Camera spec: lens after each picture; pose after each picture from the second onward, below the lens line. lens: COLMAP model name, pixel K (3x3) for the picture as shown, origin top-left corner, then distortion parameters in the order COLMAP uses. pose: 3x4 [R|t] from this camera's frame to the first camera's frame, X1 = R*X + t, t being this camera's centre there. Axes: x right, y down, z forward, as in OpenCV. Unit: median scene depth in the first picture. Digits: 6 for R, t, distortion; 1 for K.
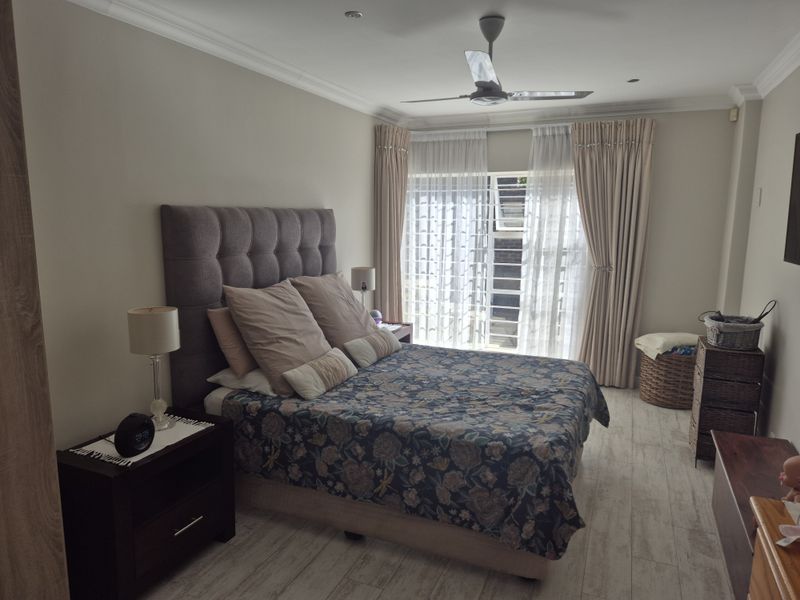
lens RADIAL K [[530.6, 0, 400.0], [0, 530.6, 300.0], [0, 0, 1]] dist [0.114122, -0.116187]
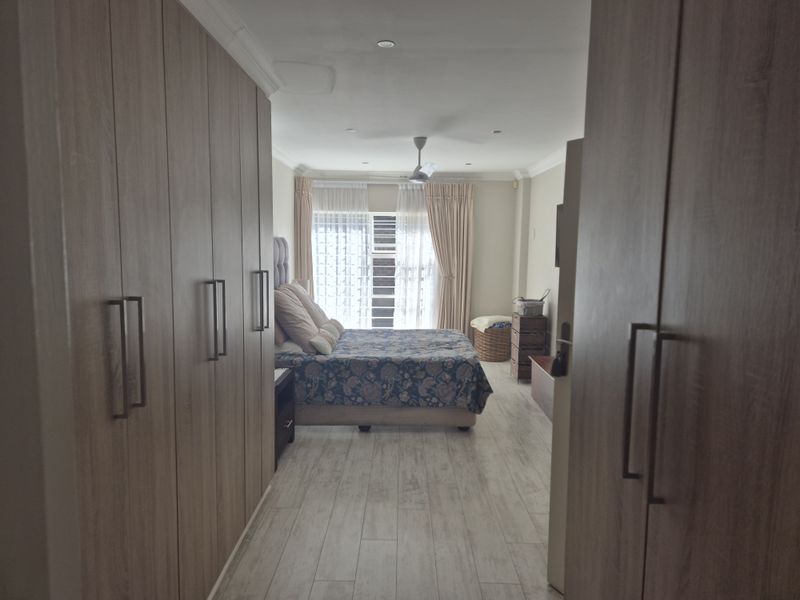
lens RADIAL K [[530.6, 0, 400.0], [0, 530.6, 300.0], [0, 0, 1]] dist [0.114122, -0.116187]
pose [[0.921395, -0.037653, 0.386798, -0.332211], [0.055161, 0.997890, -0.034259, 0.048720], [-0.384692, 0.052902, 0.921528, -0.333022]]
